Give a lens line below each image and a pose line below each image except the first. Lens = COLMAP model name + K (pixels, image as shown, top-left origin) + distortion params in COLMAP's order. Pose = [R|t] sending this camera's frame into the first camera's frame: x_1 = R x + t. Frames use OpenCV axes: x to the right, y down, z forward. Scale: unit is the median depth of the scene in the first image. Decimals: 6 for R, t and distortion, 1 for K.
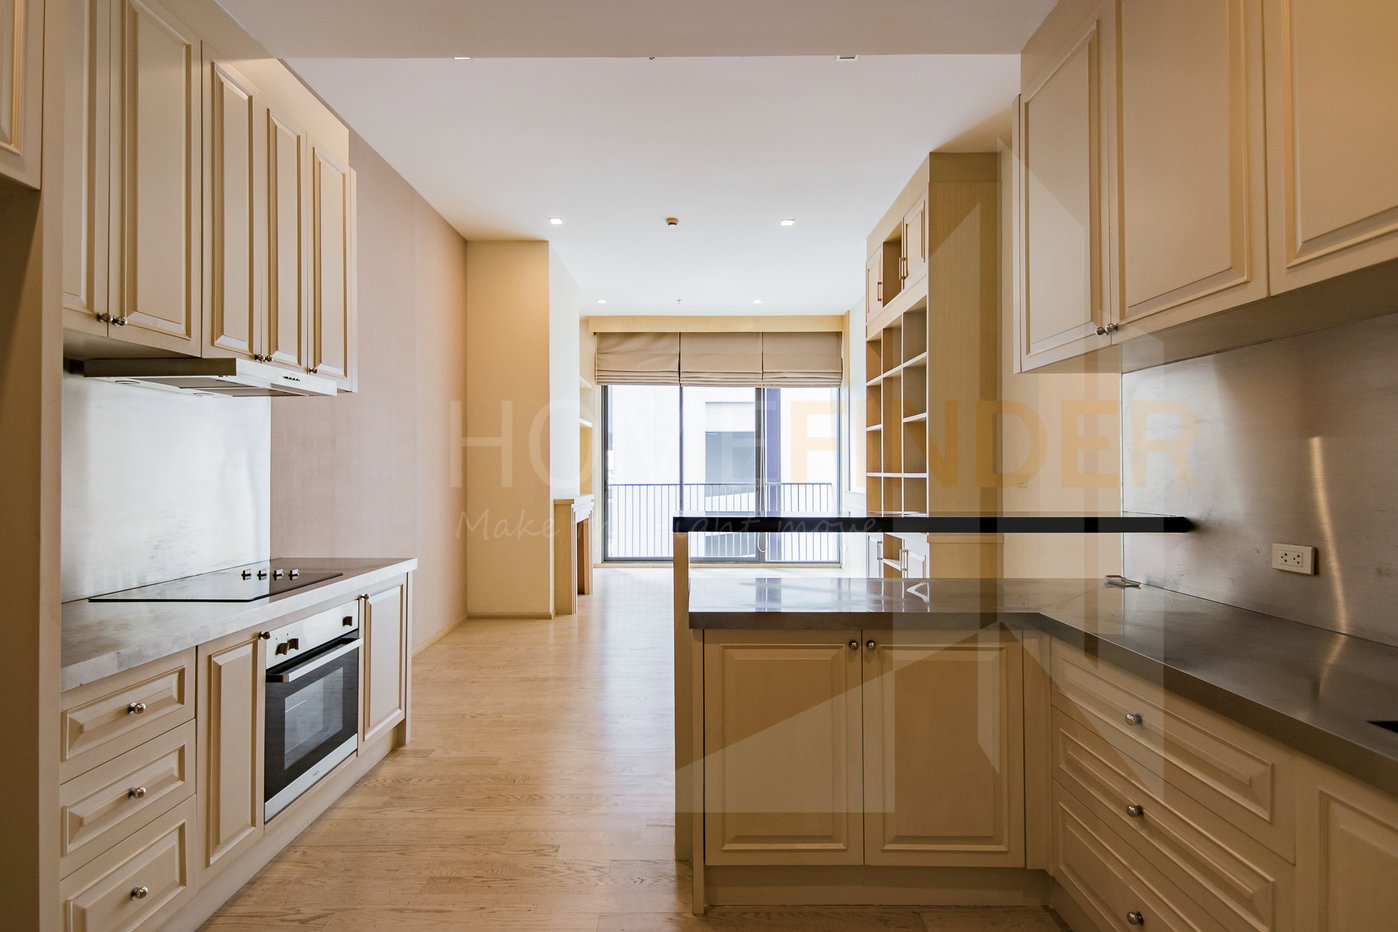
lens RADIAL K [[705.8, 0, 692.5], [0, 705.8, 464.6], [0, 0, 1]] dist [0.022883, -0.013658]
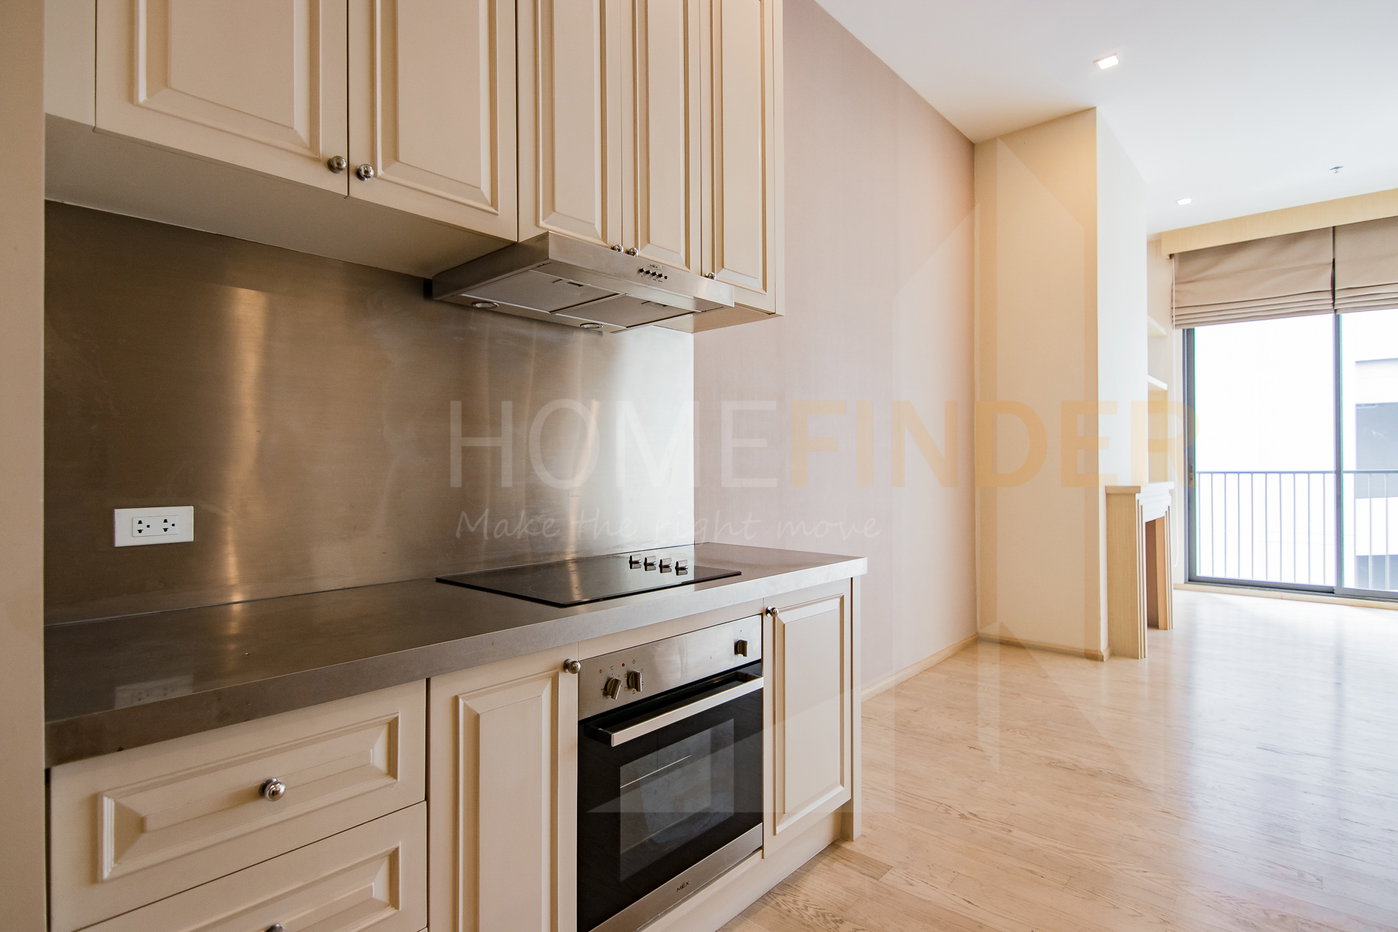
lens RADIAL K [[705.8, 0, 695.1], [0, 705.8, 463.9], [0, 0, 1]] dist [0.022883, -0.013658]
pose [[0.752193, -0.005425, -0.658921, -0.053945], [0.008537, 0.999962, 0.001513, 0.030018], [0.658888, -0.006763, 0.752211, 0.282990]]
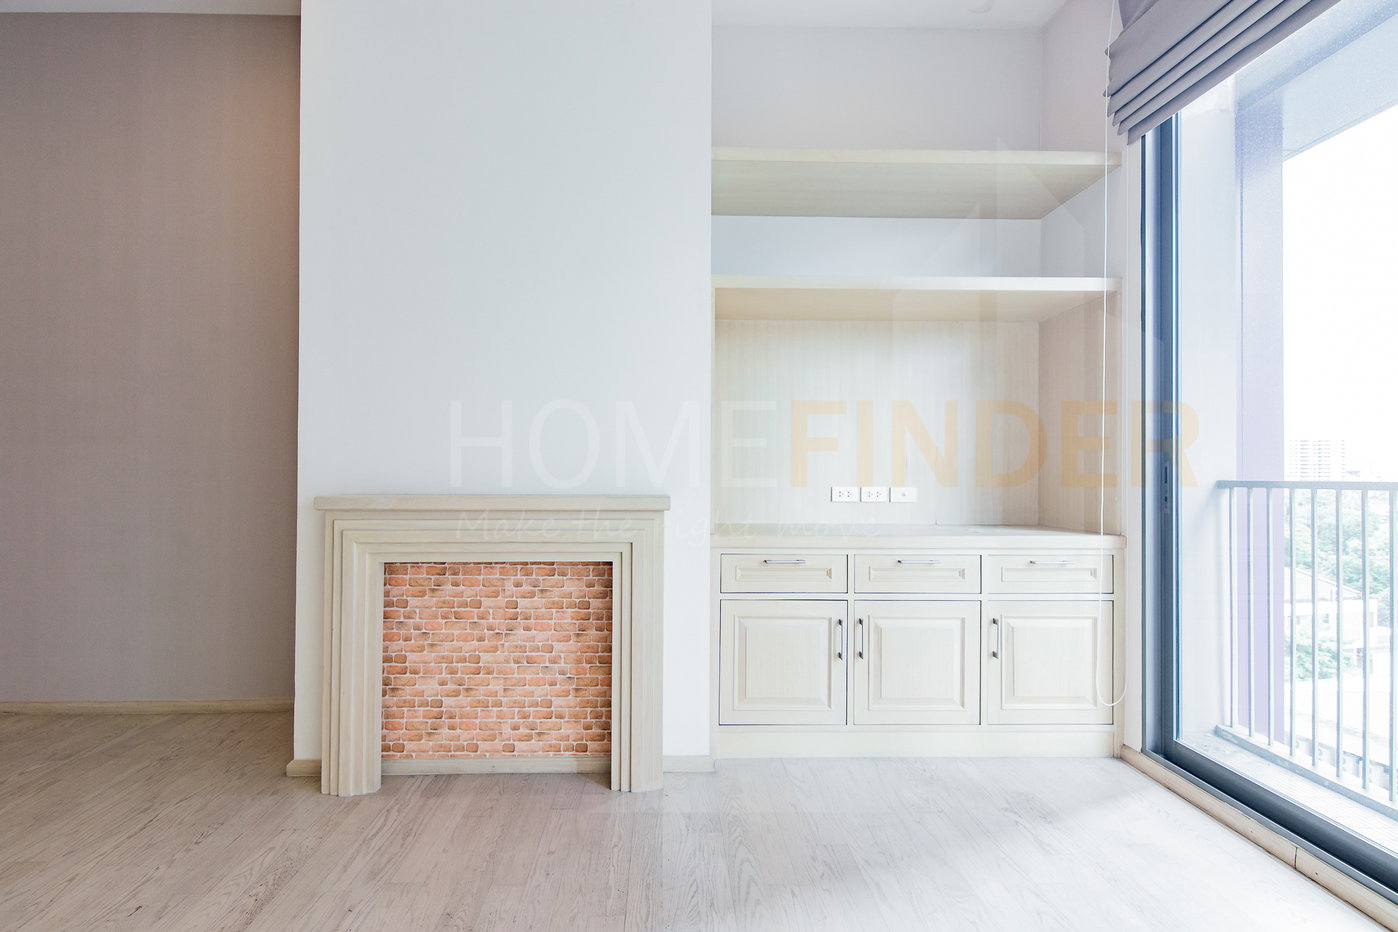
lens RADIAL K [[705.8, 0, 689.4], [0, 705.8, 462.2], [0, 0, 1]] dist [0.022883, -0.013658]
pose [[0.032661, -0.010727, -0.999409, 0.290962], [0.005265, 0.999930, -0.010561, 0.043975], [0.999453, -0.004917, 0.032715, 1.509855]]
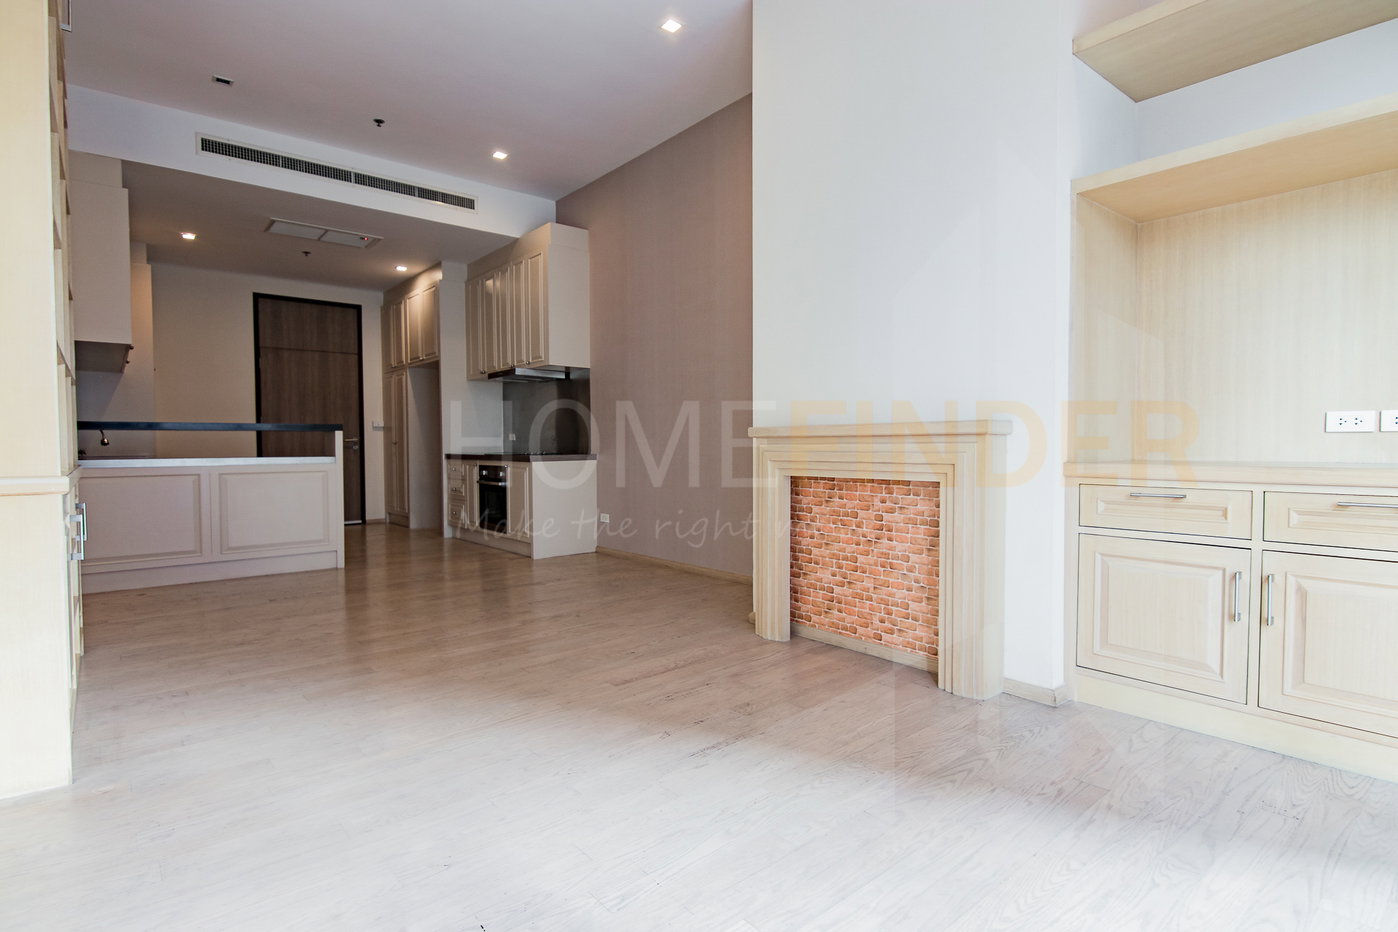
lens RADIAL K [[705.8, 0, 686.4], [0, 705.8, 462.3], [0, 0, 1]] dist [0.022883, -0.013658]
pose [[-0.770745, 0.024833, -0.636659, 0.284865], [0.013790, 0.999656, 0.022296, 0.079606], [0.636994, 0.008405, -0.770823, 1.771612]]
